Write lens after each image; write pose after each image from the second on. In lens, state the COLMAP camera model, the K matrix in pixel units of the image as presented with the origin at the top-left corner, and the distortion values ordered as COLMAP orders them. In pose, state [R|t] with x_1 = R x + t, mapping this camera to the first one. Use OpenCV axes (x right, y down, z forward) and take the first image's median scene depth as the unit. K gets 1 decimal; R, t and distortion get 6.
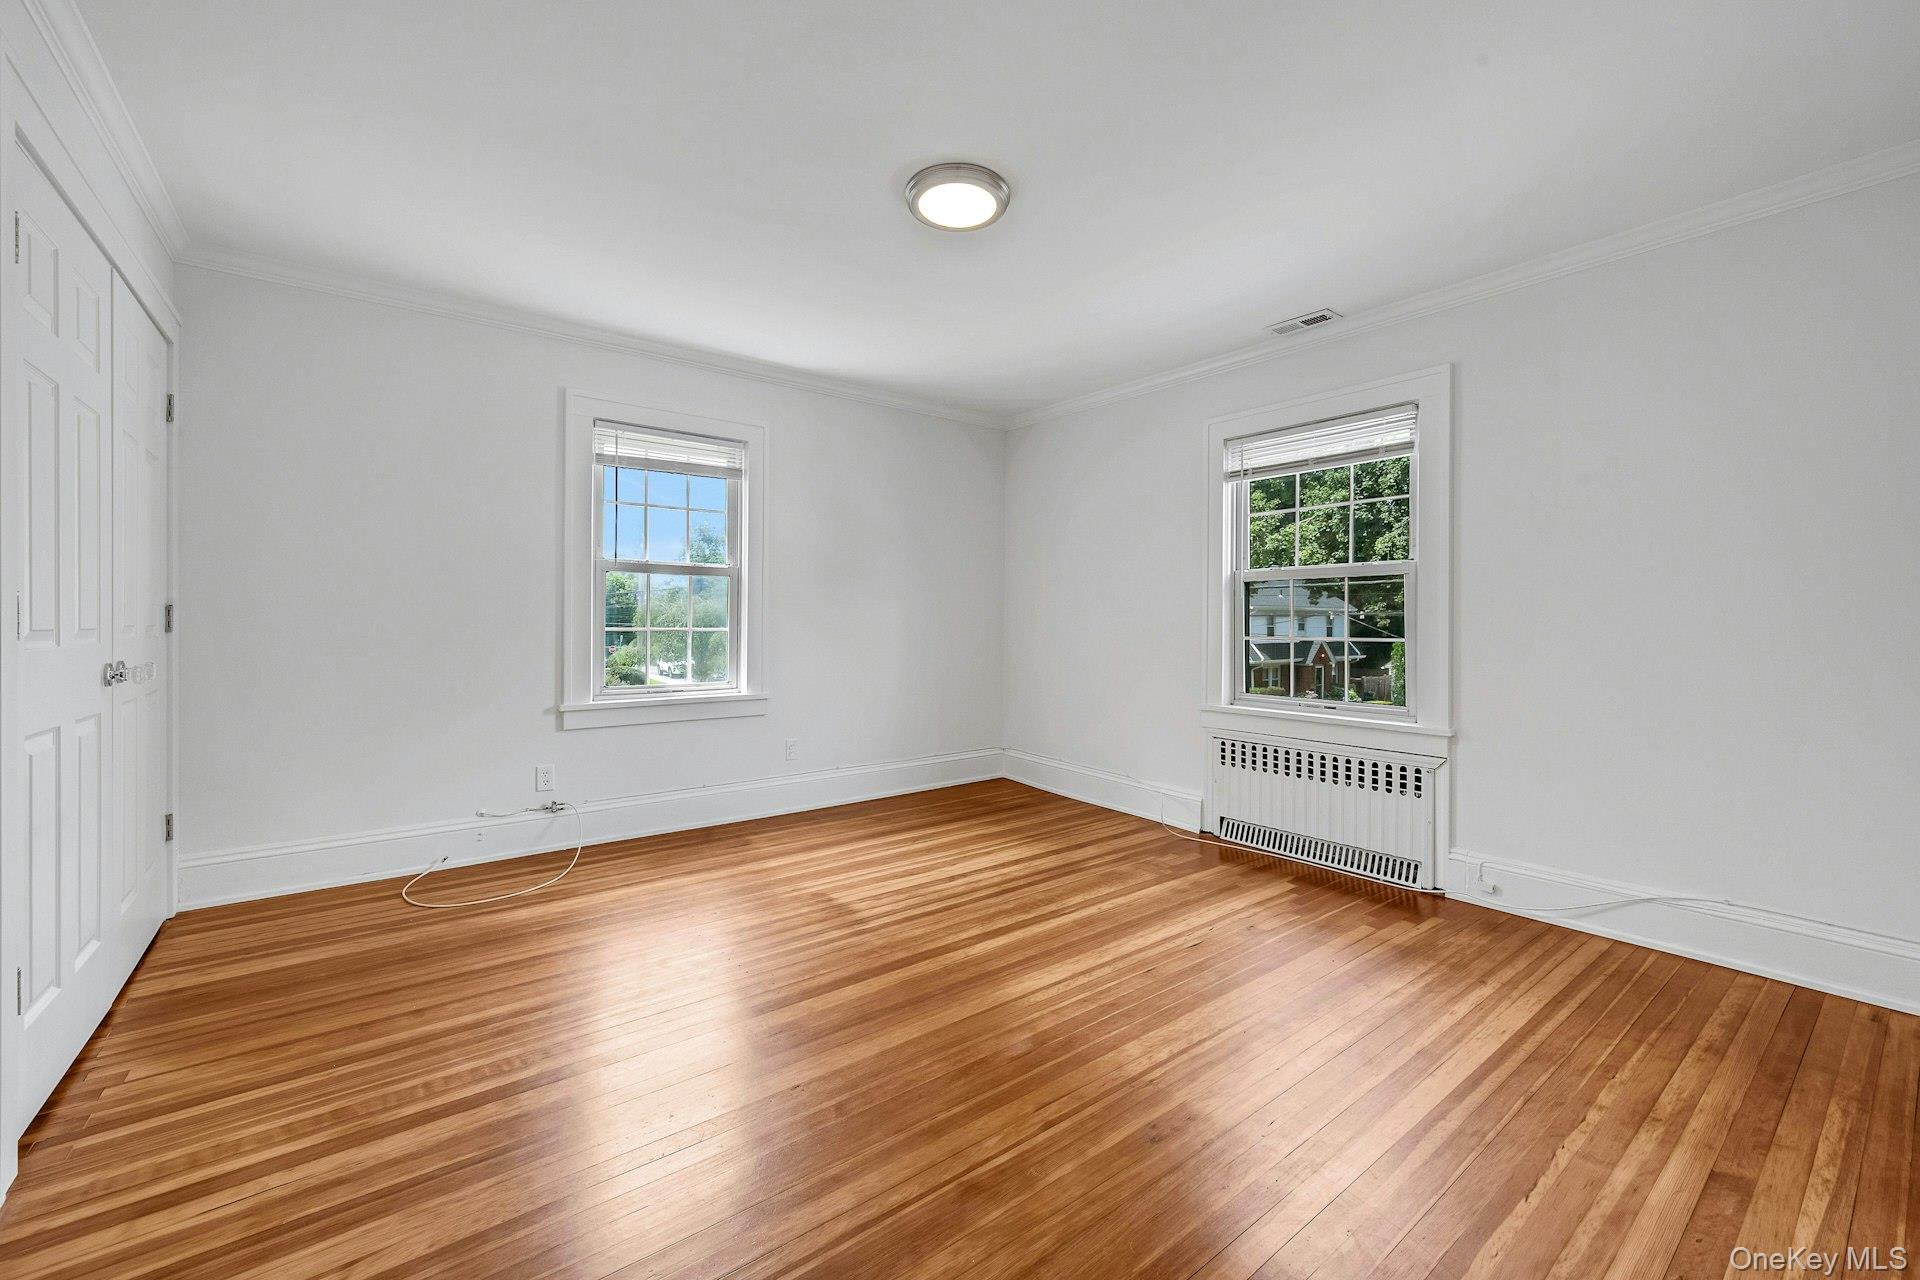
lens RADIAL K [[772.8, 0, 958.8], [0, 772.8, 621.7], [0, 0, 1]] dist [0.000156, -0.000059]
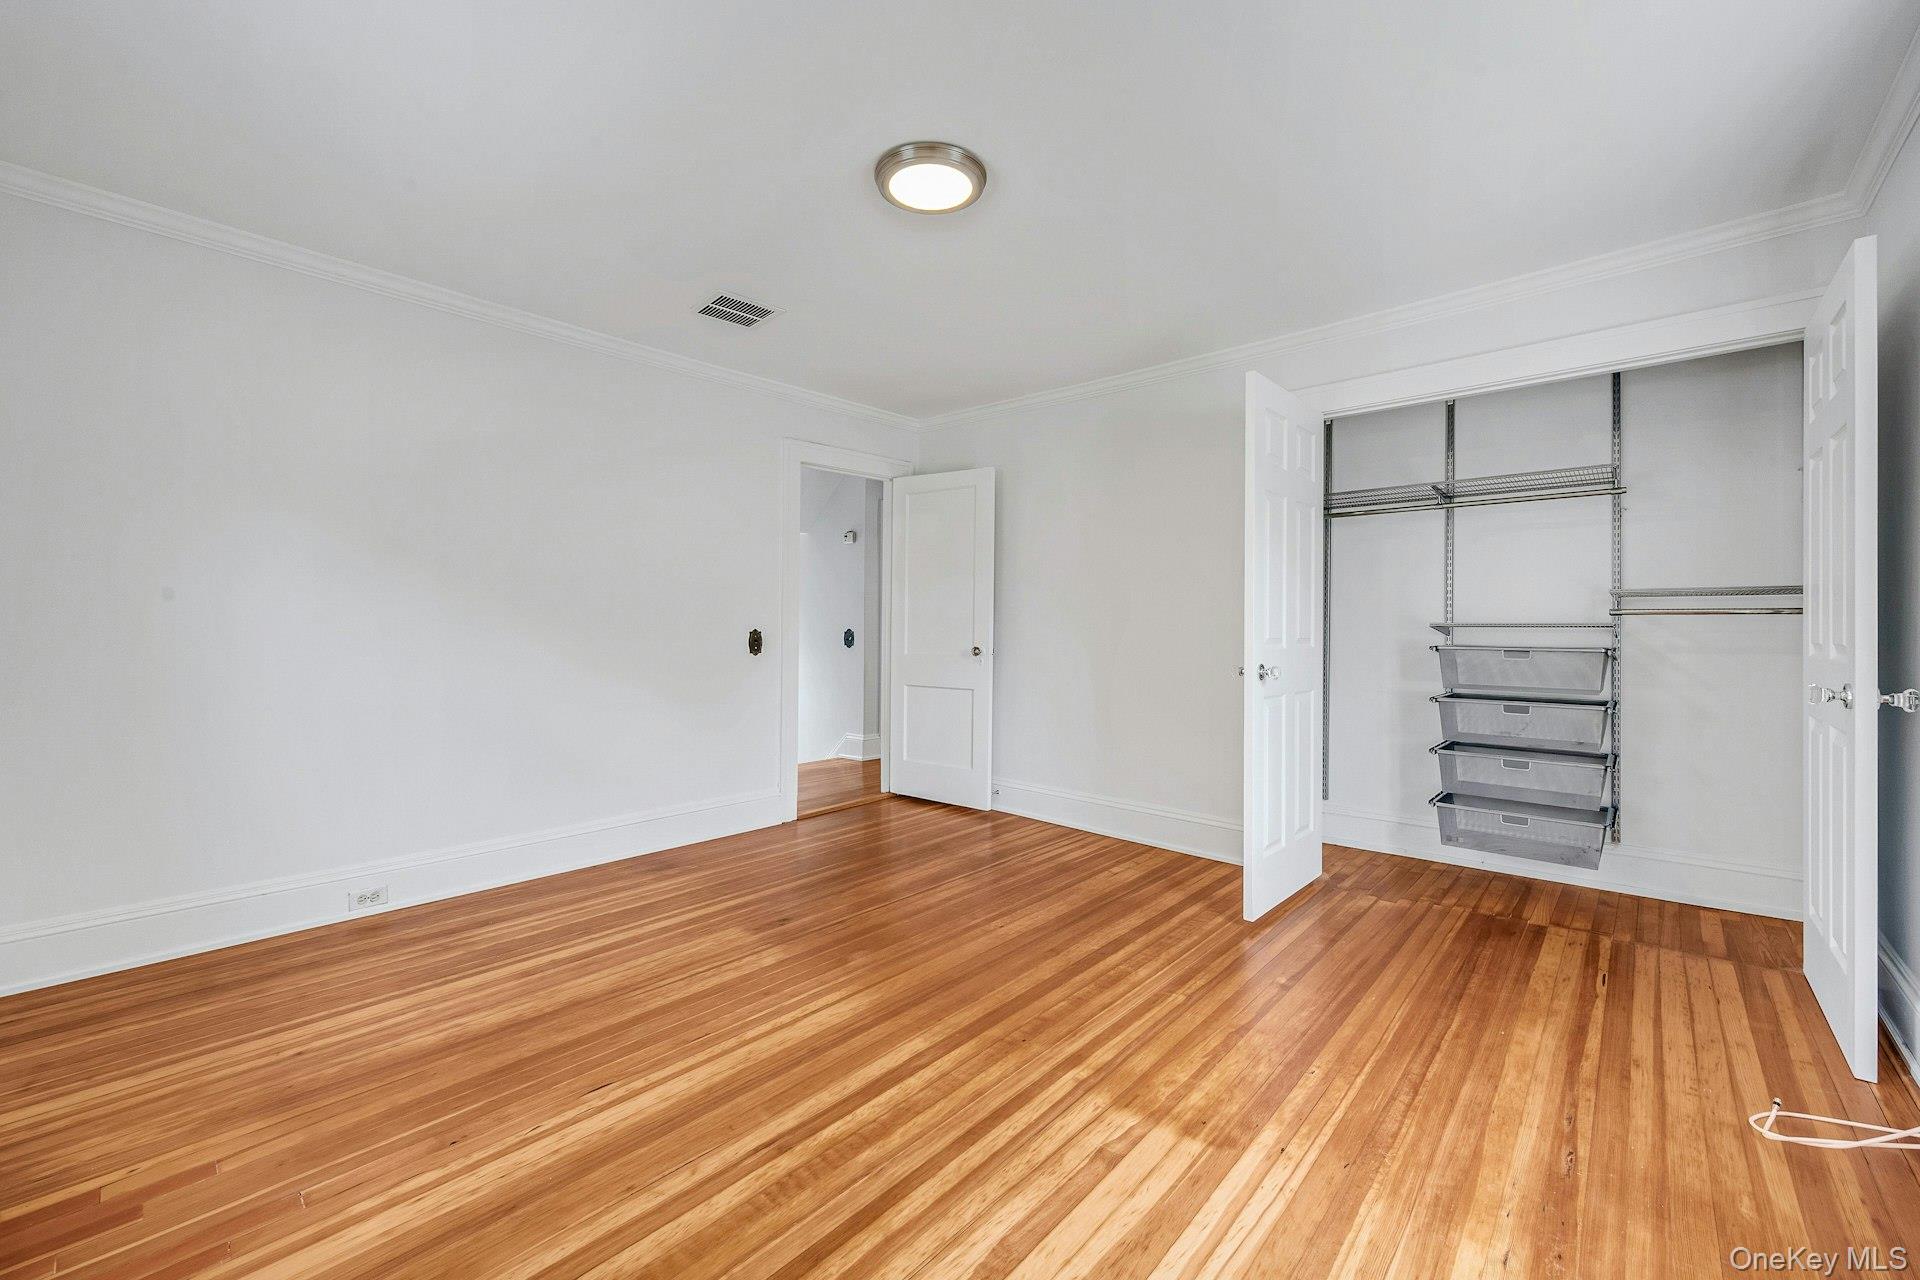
lens RADIAL K [[767.1, 0, 961.4], [0, 767.1, 634.2], [0, 0, 1]] dist [0.000527, 0.000048]
pose [[-0.982111, -0.008573, -0.188106, 0.119090], [-0.009863, 0.999934, 0.005923, -0.001143], [0.188043, 0.007673, -0.982131, 1.762920]]
